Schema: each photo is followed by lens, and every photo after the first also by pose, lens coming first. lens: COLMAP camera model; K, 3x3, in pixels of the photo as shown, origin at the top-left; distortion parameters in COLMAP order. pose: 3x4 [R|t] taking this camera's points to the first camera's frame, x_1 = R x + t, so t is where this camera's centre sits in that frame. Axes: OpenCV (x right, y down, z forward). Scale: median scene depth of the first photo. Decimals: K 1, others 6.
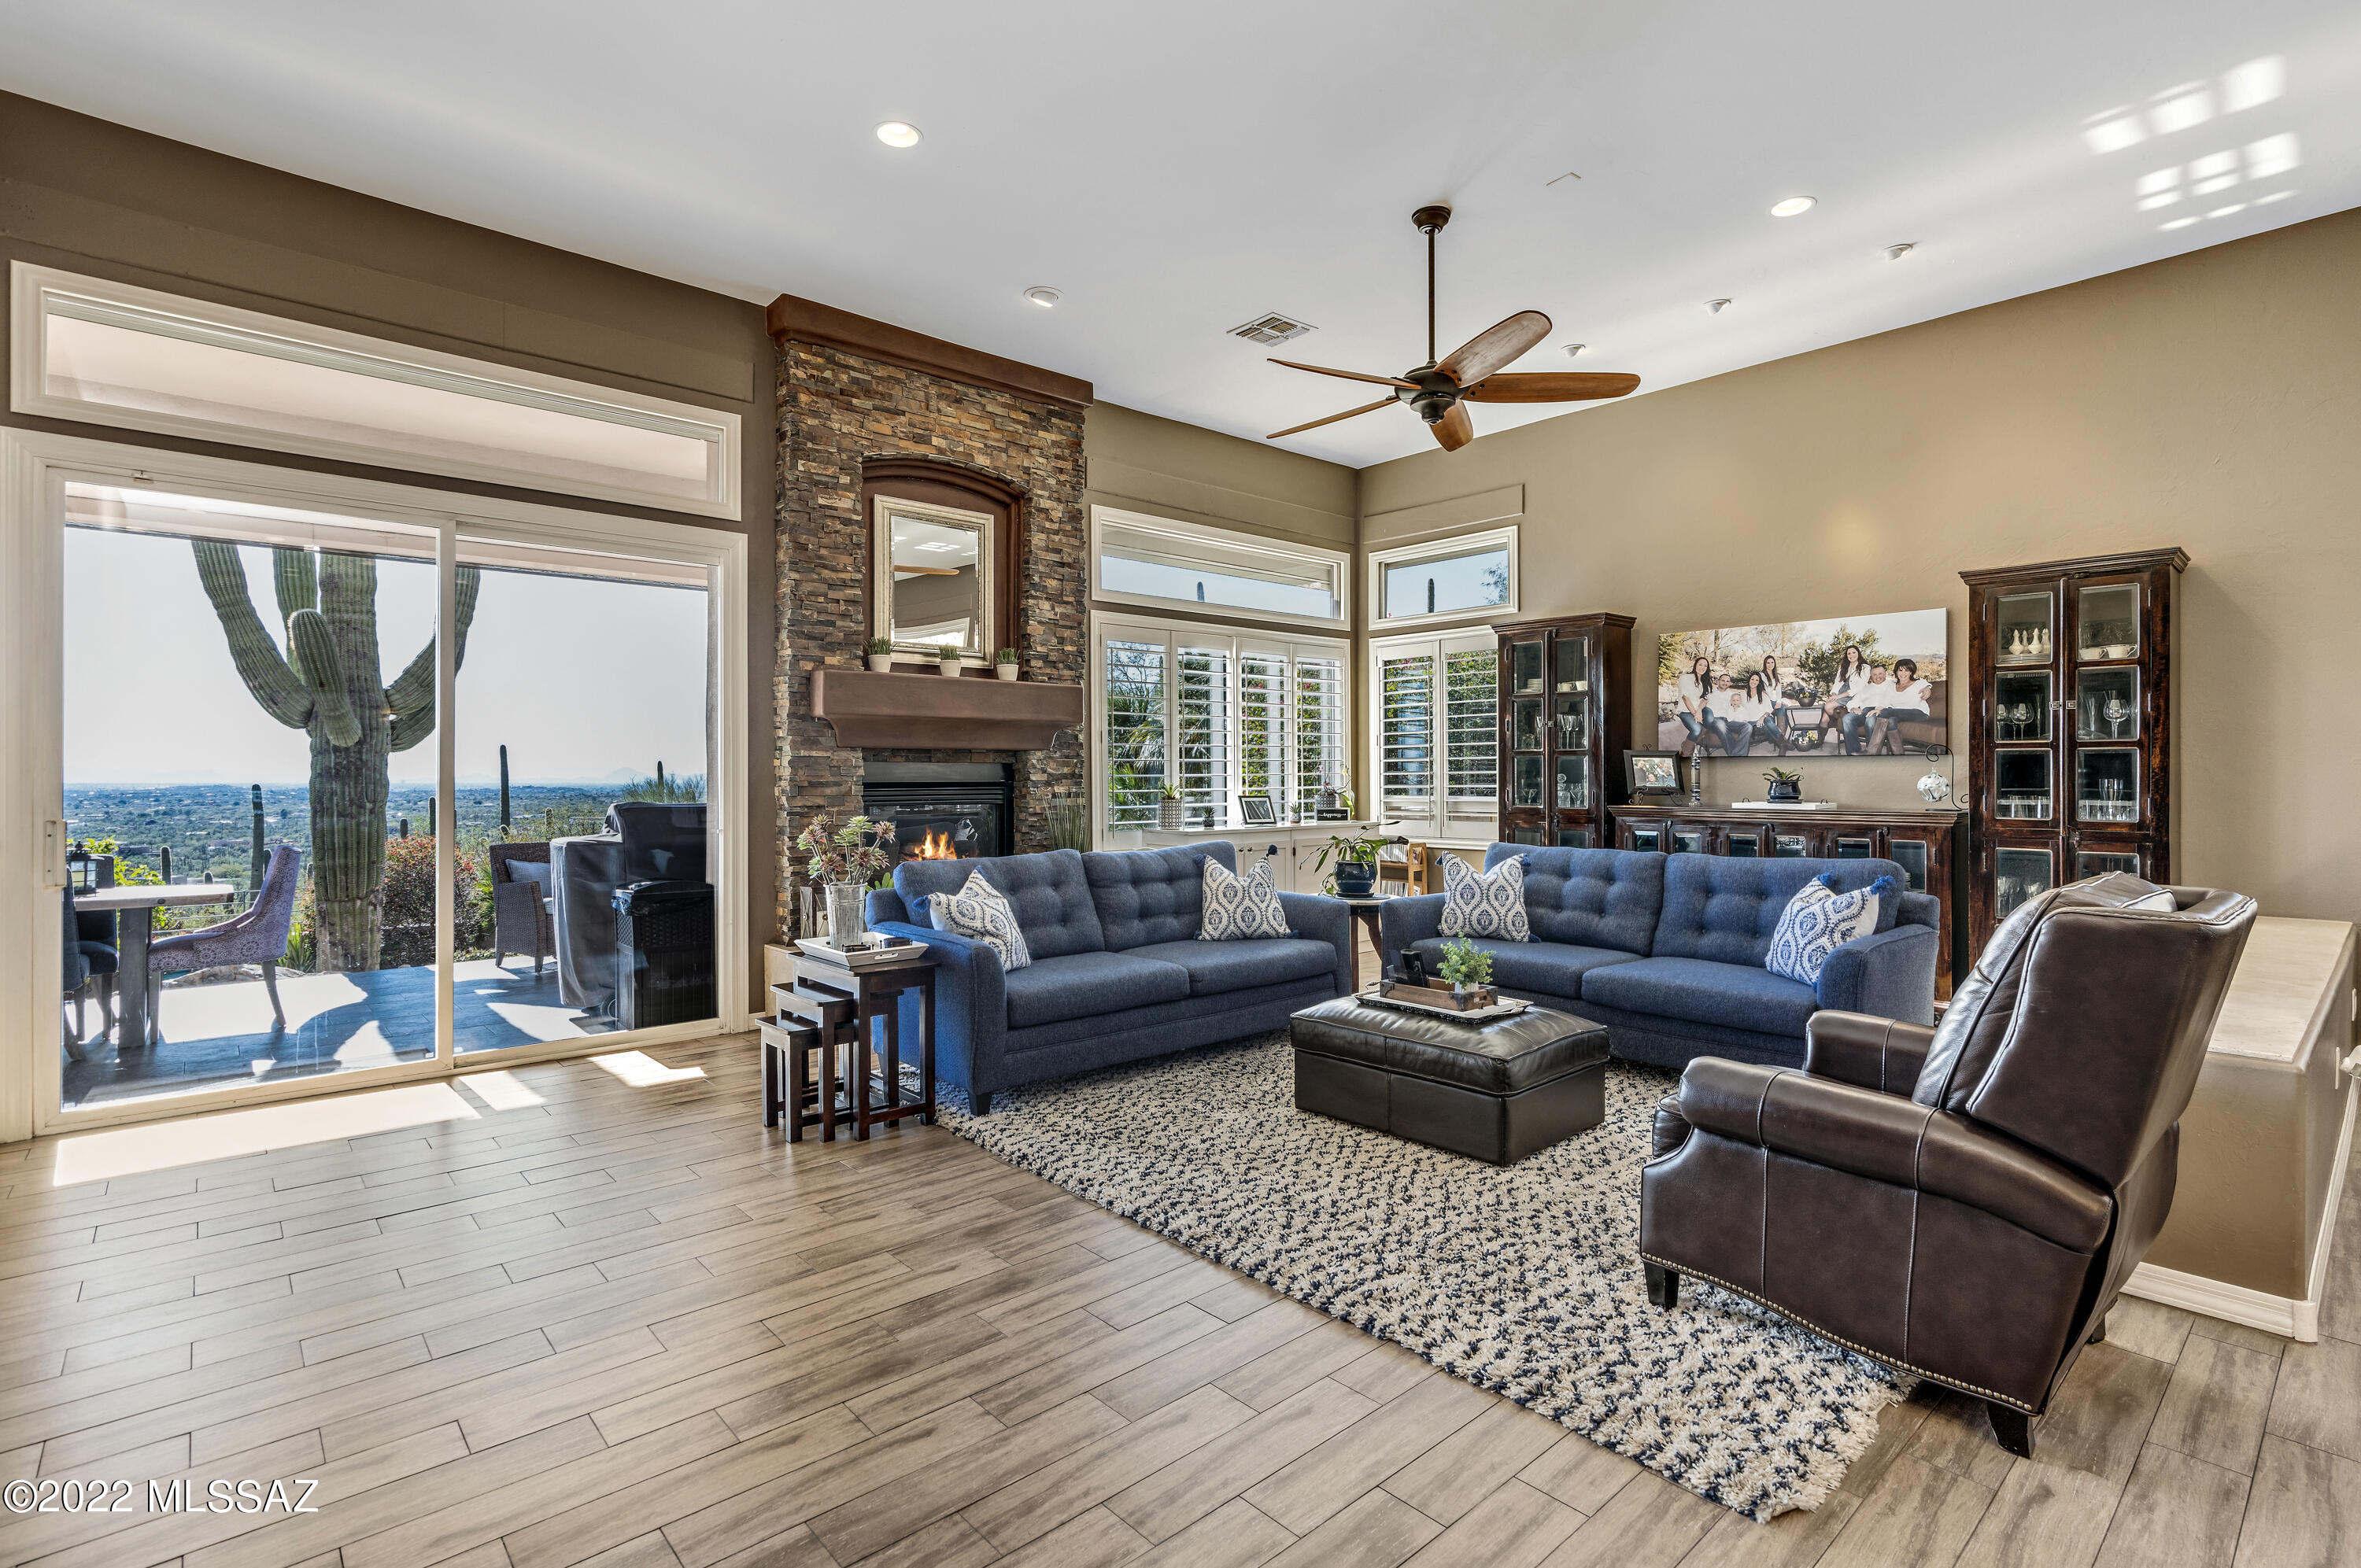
lens RADIAL K [[1106.6, 0, 1173.9], [0, 1106.6, 775.6], [0, 0, 1]] dist [-0.000615, 0.001090]
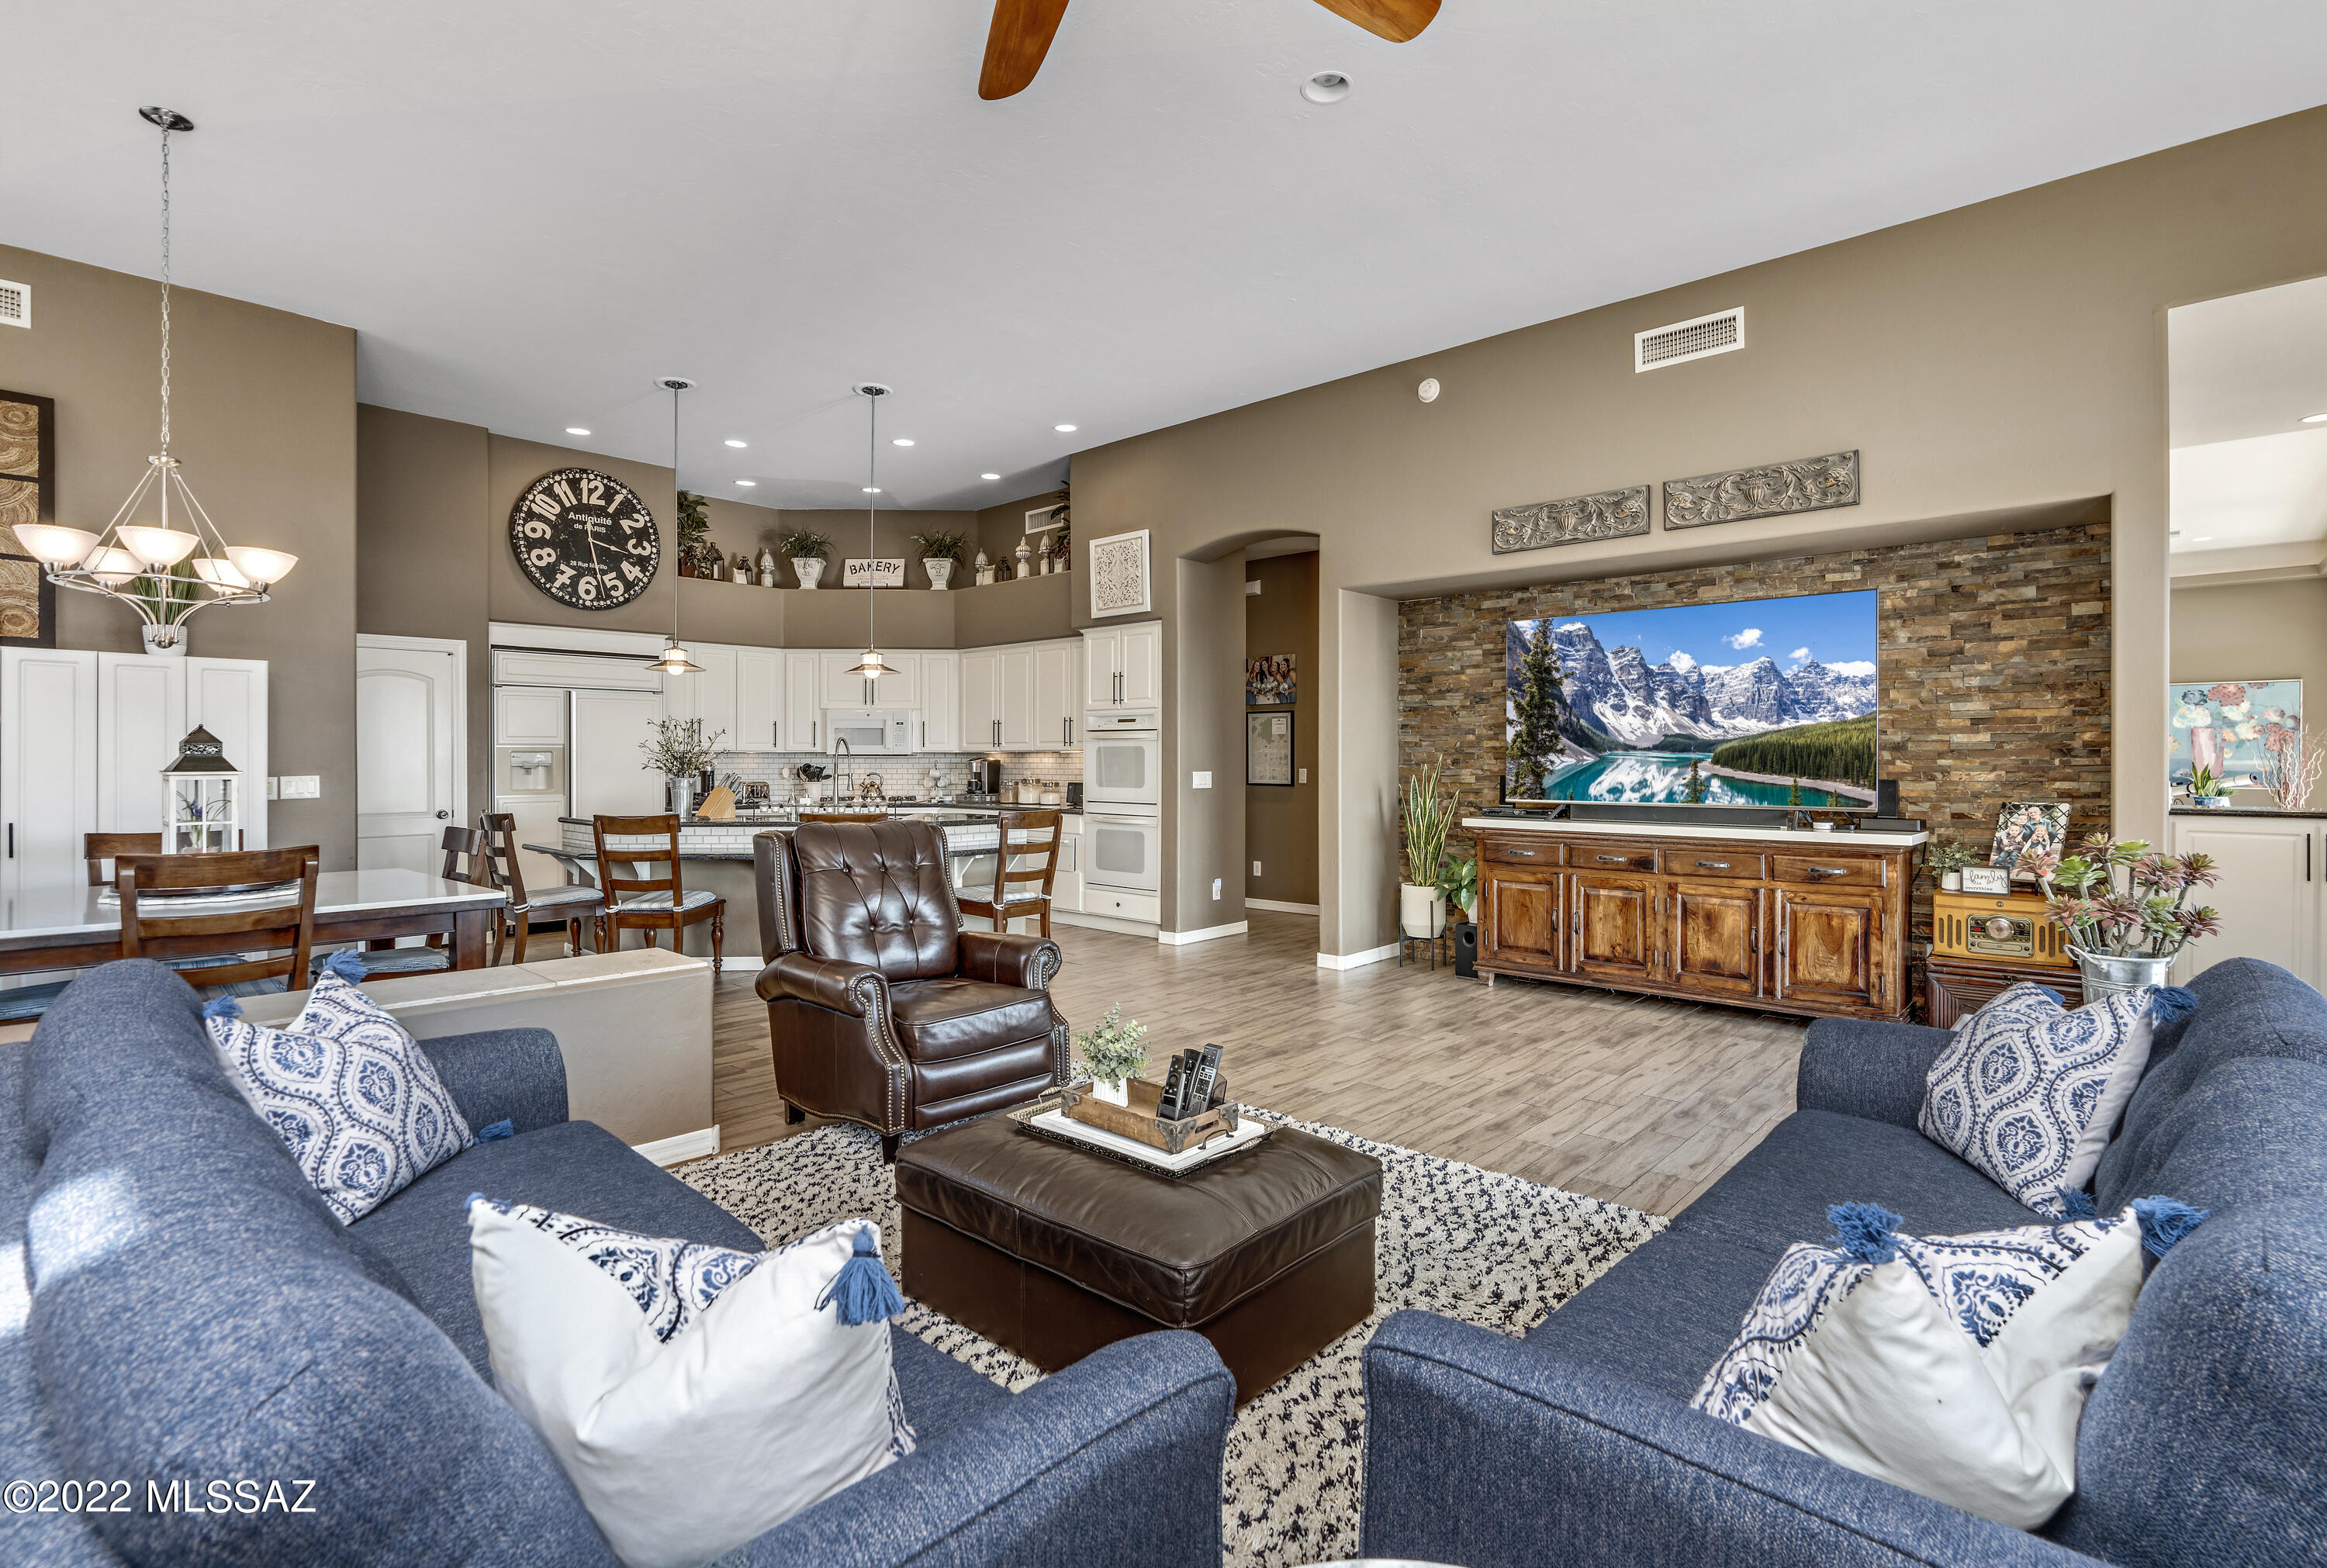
lens RADIAL K [[1110.6, 0, 1151.6], [0, 1110.6, 756.9], [0, 0, 1]] dist [-0.000783, 0.000008]
pose [[-0.994922, -0.000036, -0.100649, 0.189650], [0.000563, 0.999982, -0.005931, -0.000894], [0.100647, -0.005957, -0.994904, 1.038627]]
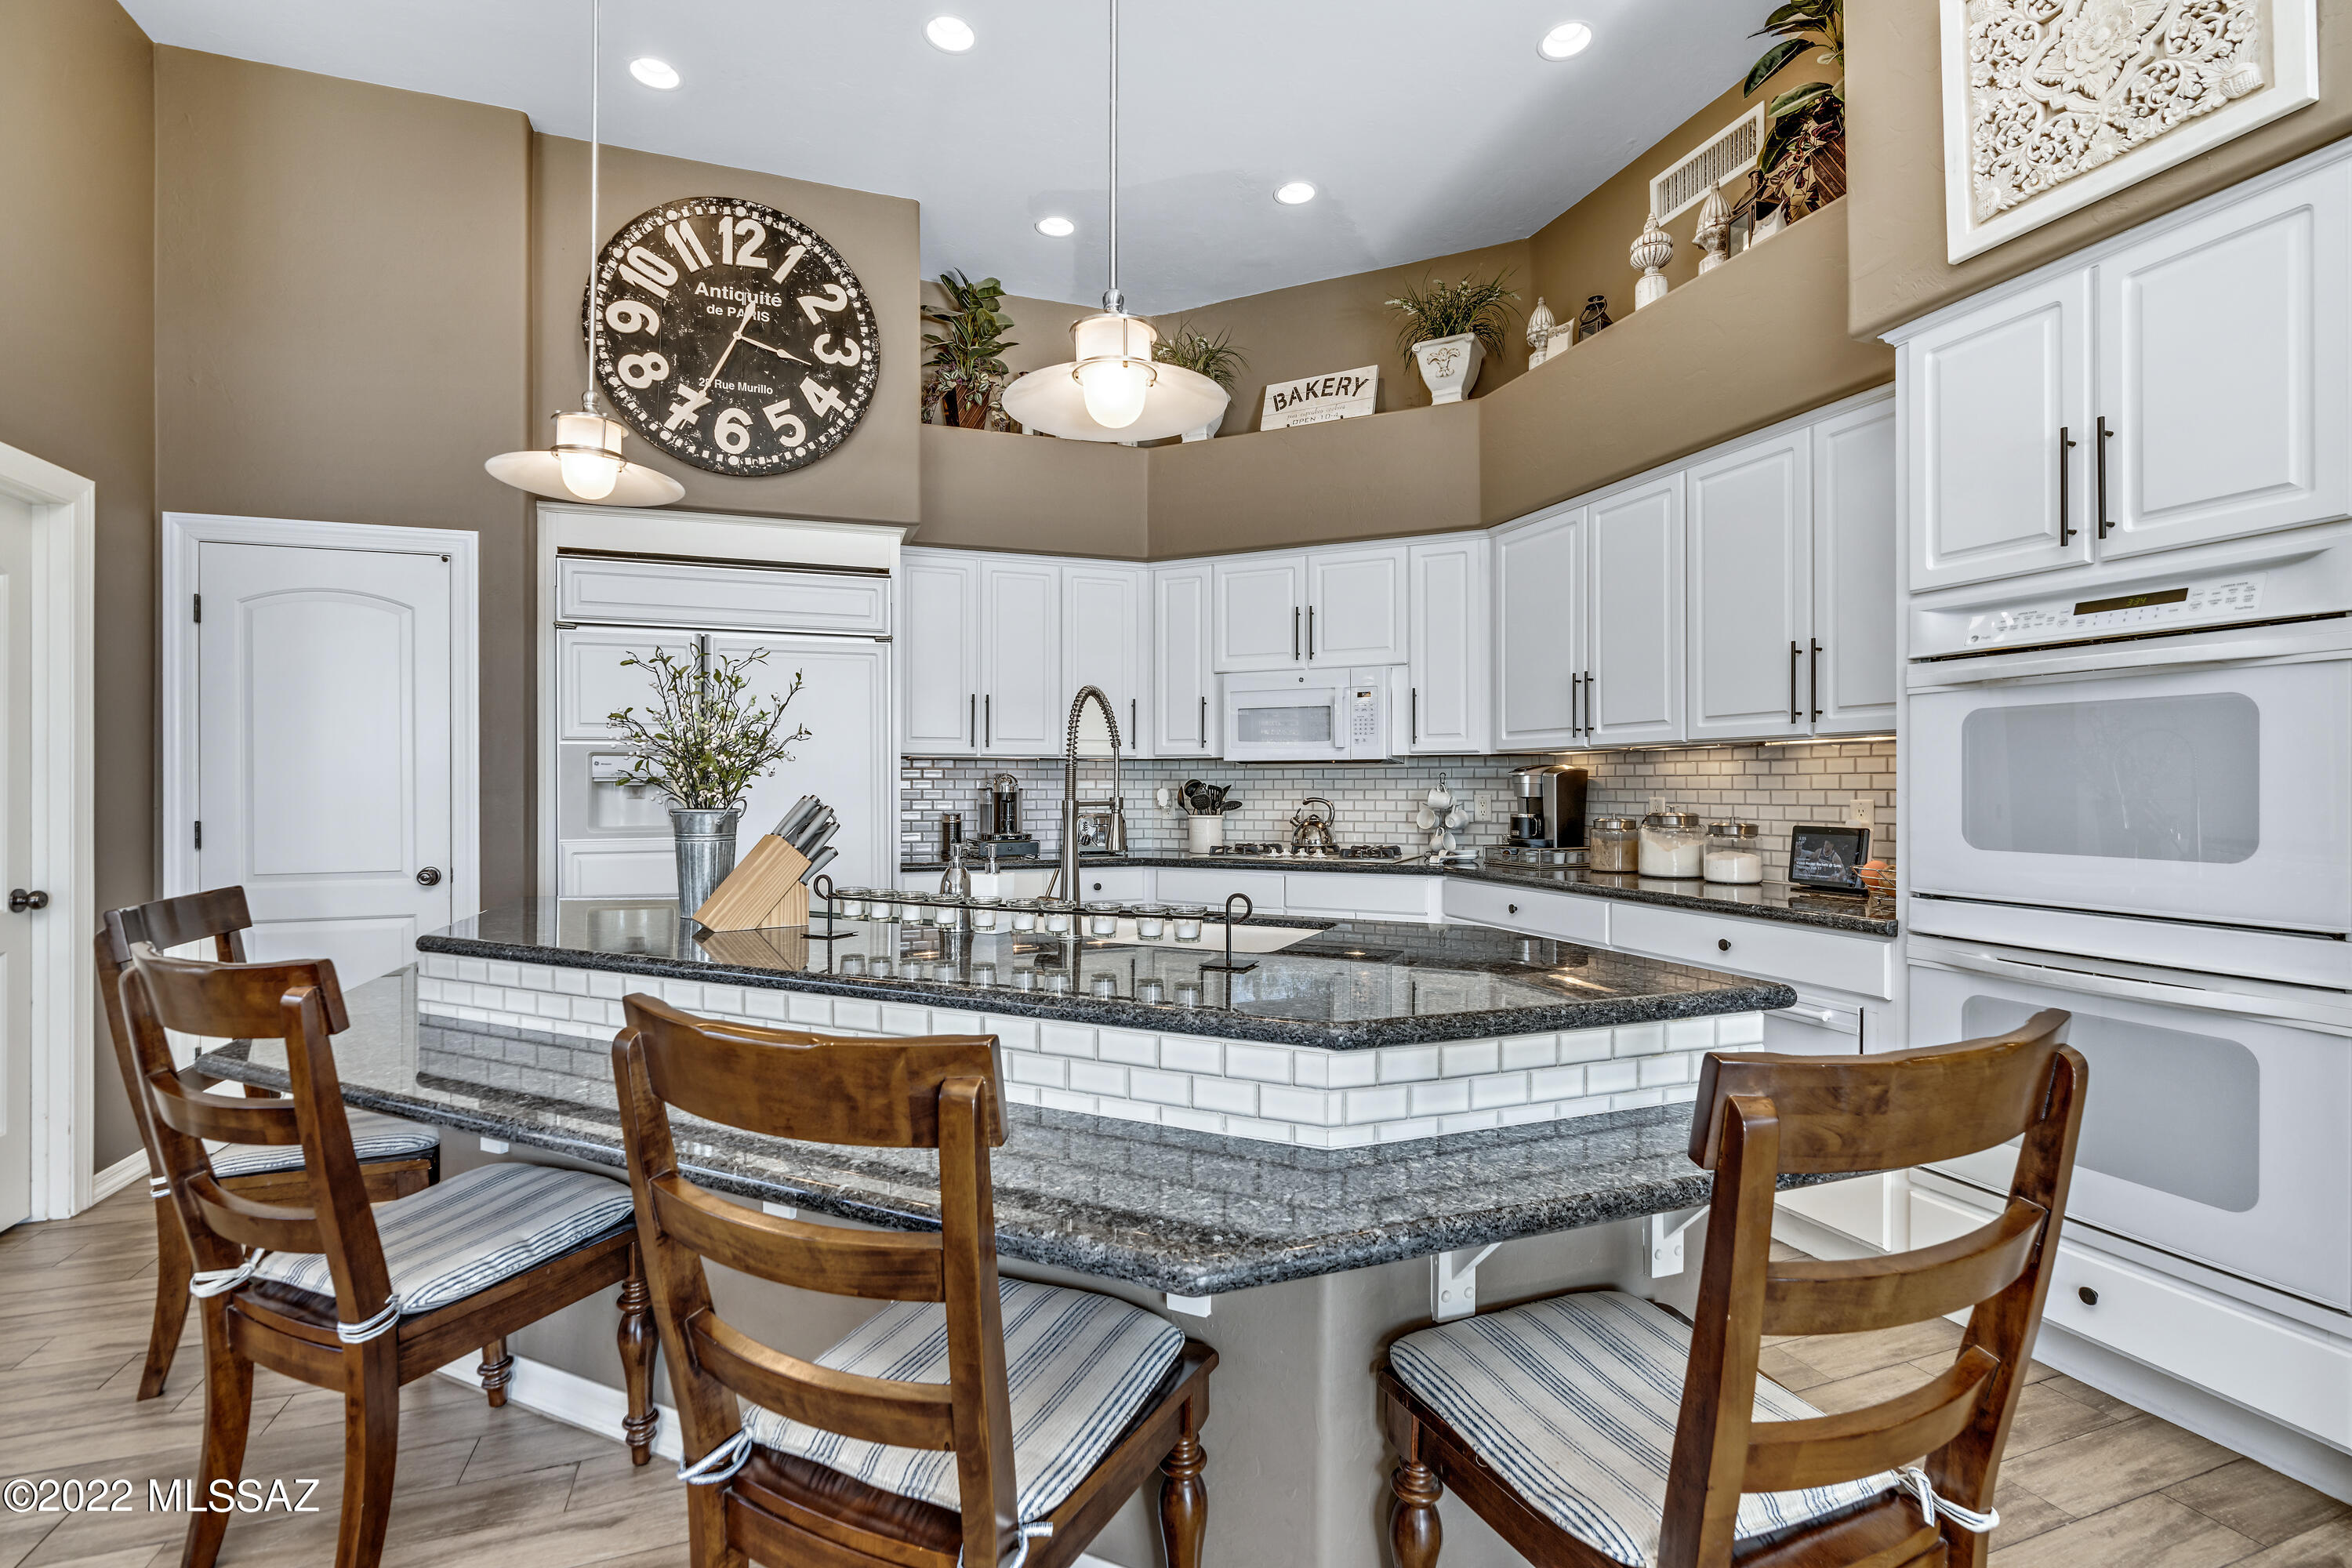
lens RADIAL K [[1073.4, 0, 1176.0], [0, 1073.4, 784.0], [0, 0, 1]] dist [-0.007164, -0.000099]
pose [[-0.932217, 0.002474, 0.361890, 0.241872], [0.000811, 0.999988, -0.004747, 0.006122], [-0.361898, -0.004132, -0.932209, 0.165593]]
